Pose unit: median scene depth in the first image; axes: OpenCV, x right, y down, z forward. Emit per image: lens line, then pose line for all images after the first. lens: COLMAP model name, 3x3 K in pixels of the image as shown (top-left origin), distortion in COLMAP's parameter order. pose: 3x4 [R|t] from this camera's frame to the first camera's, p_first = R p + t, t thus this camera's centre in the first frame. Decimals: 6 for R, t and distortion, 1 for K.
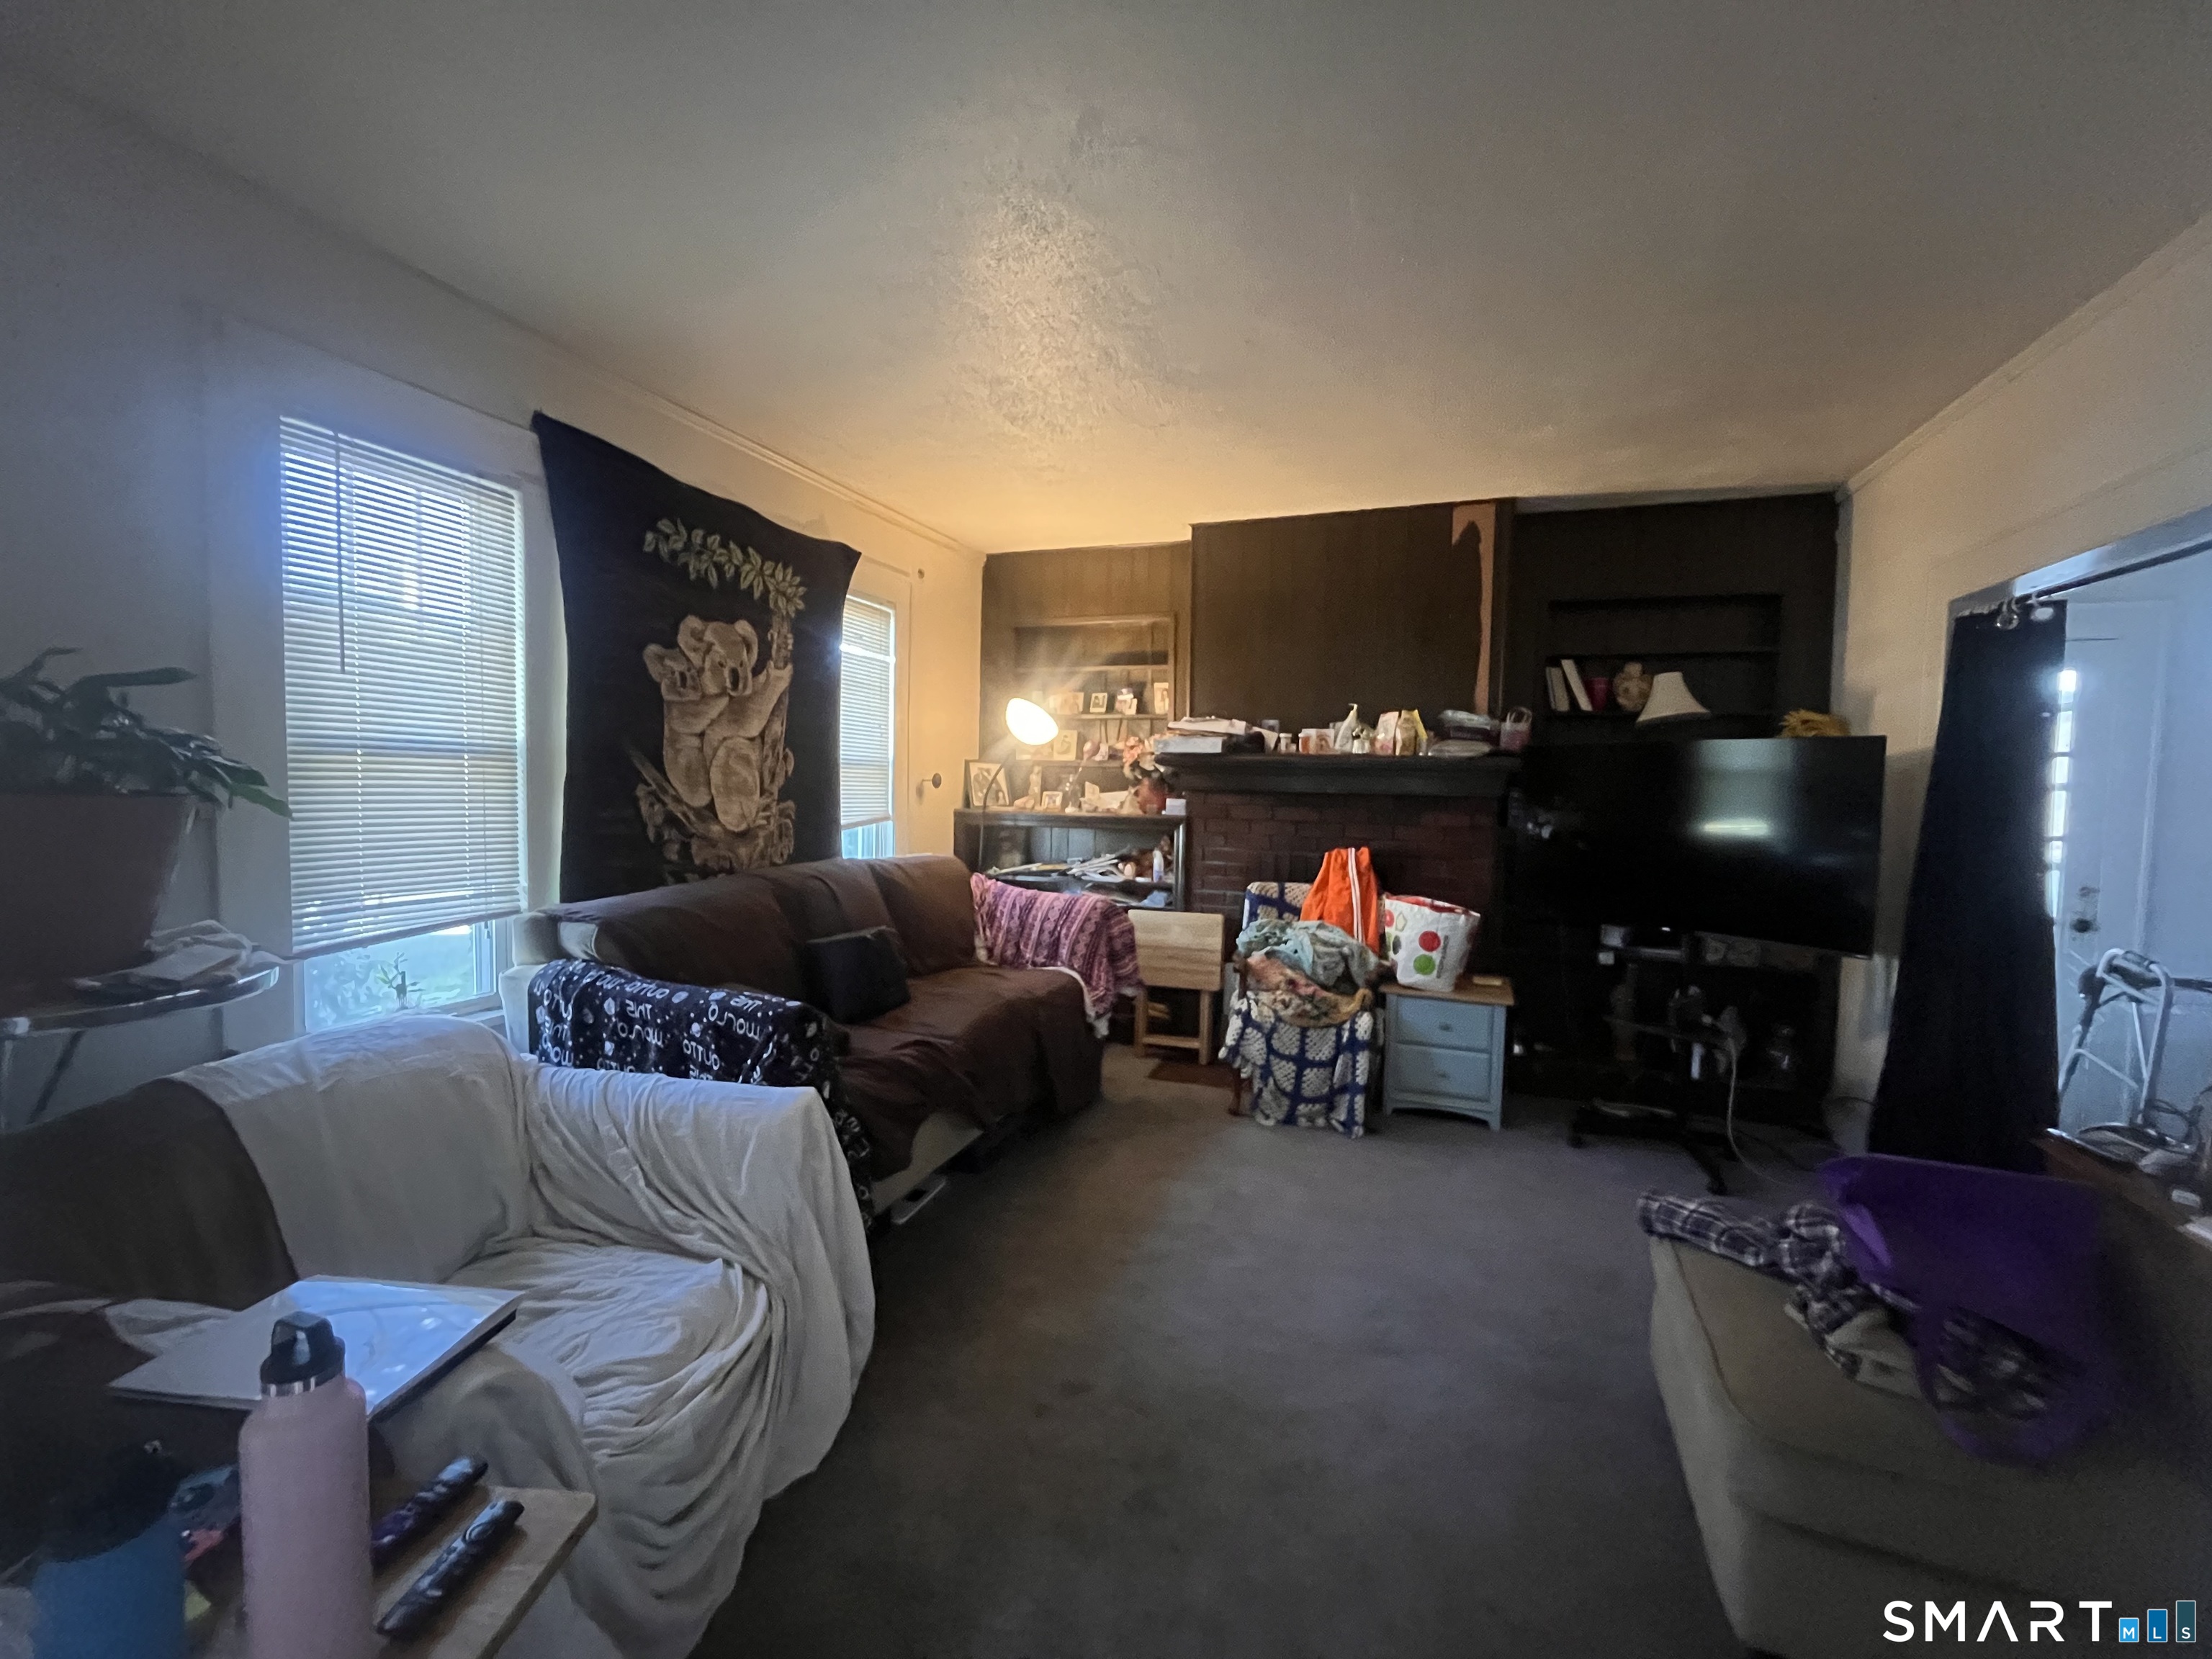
lens RADIAL K [[904.6, 0, 1102.1], [0, 904.6, 835.1], [0, 0, 1]] dist [-0.004028, -0.000840]
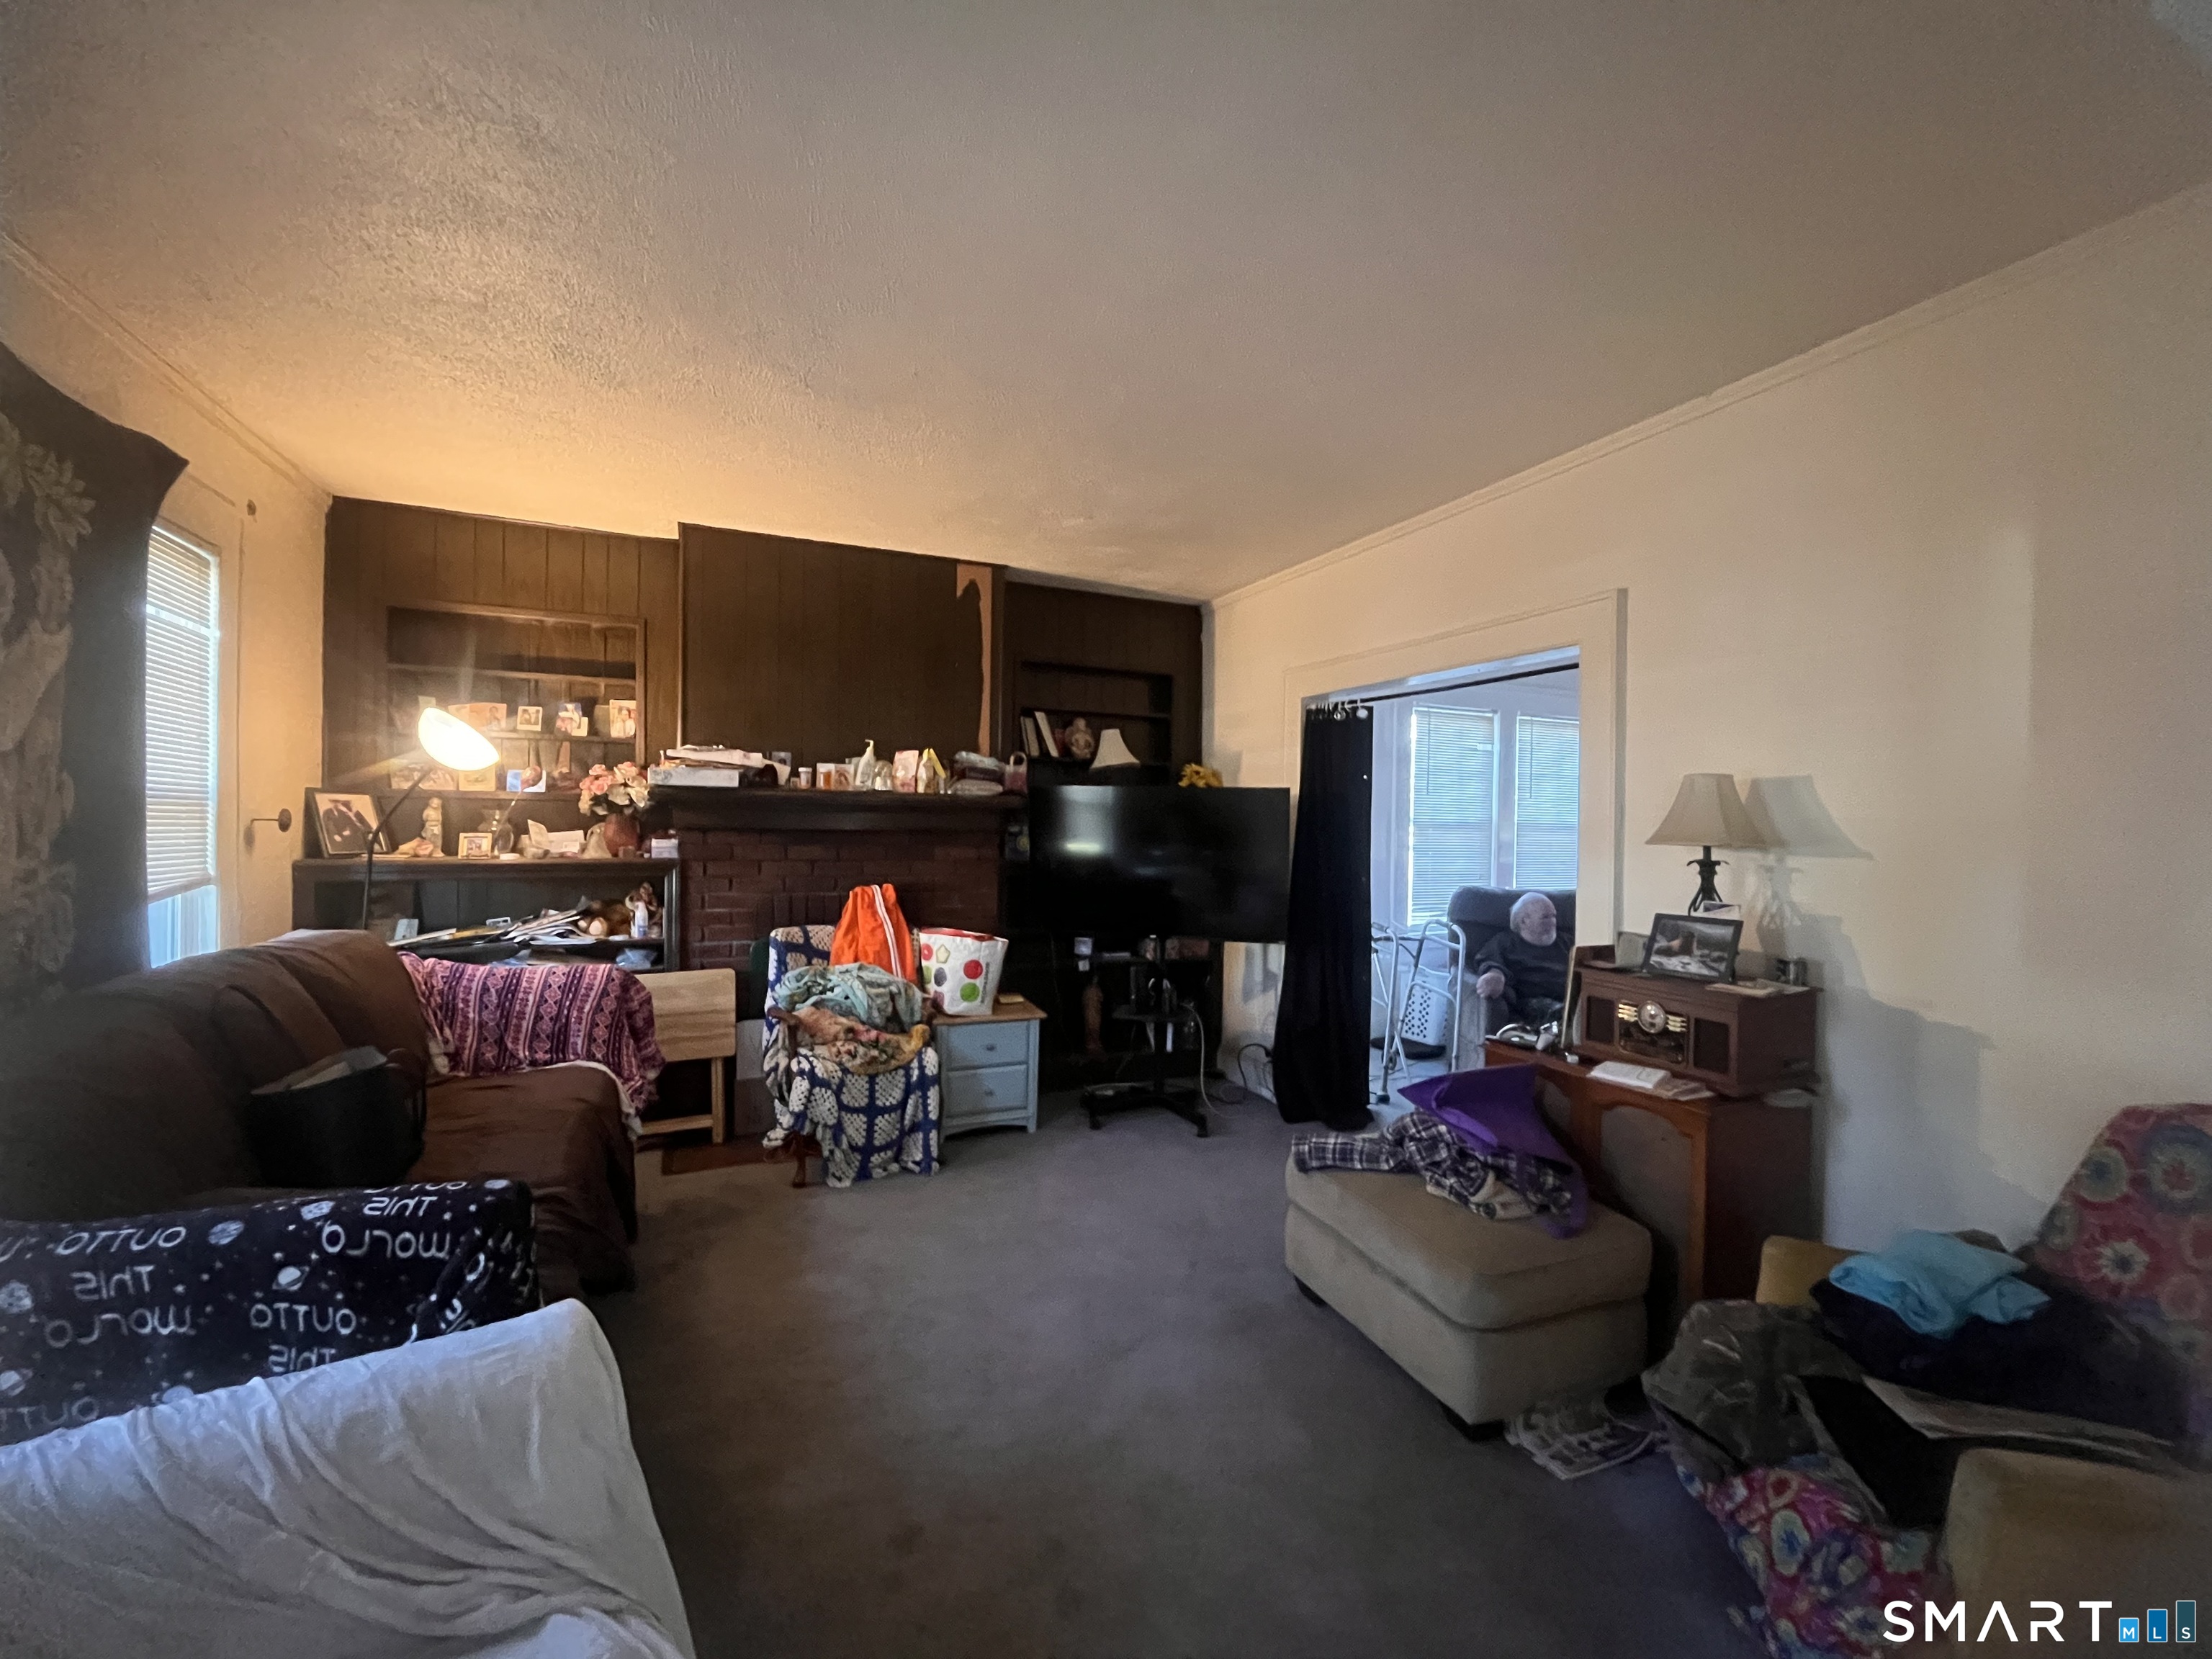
lens RADIAL K [[904.6, 0, 1108.5], [0, 904.6, 832.8], [0, 0, 1]] dist [-0.004028, -0.000840]
pose [[0.718010, -0.018290, 0.695793, -0.259601], [0.038994, 0.999142, -0.013975, -0.021617], [-0.694940, 0.037166, 0.718107, 0.121332]]
